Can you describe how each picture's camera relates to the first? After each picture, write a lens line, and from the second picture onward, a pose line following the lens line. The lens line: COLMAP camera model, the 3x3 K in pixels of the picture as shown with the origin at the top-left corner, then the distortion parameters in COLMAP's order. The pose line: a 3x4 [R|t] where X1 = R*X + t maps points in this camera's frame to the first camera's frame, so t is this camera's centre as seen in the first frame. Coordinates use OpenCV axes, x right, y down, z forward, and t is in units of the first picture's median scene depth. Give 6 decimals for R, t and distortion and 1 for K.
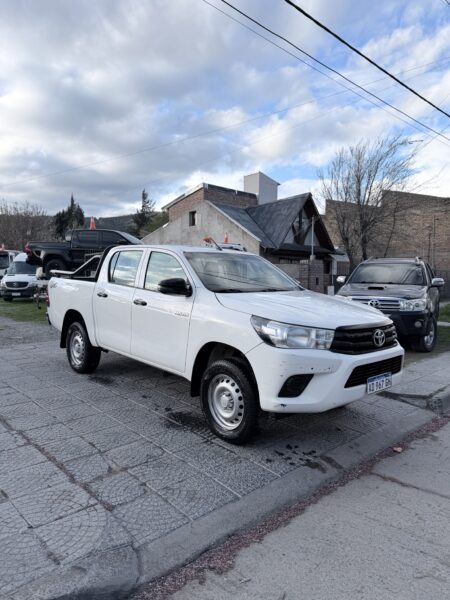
lens RADIAL K [[425.0, 0, 215.5], [0, 425.0, 297.9], [0, 0, 1]] dist [-0.008563, -0.003281]
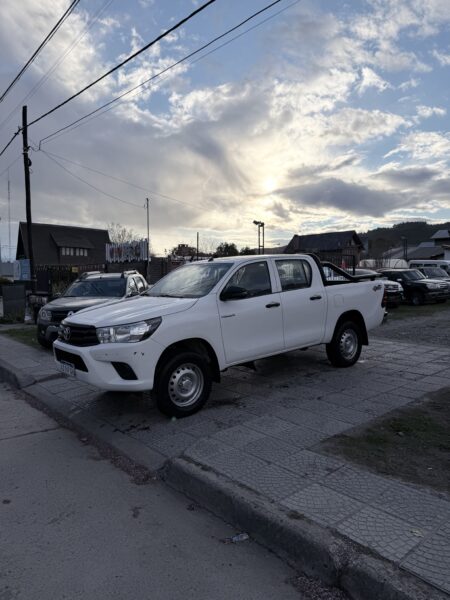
lens RADIAL K [[425.0, 0, 215.5], [0, 425.0, 297.9], [0, 0, 1]] dist [-0.008563, -0.003281]
pose [[-0.048609, 0.037656, -0.998108, 1.455658], [-0.026586, 0.998886, 0.038980, -0.069527], [0.998464, 0.028430, -0.047554, 1.322814]]
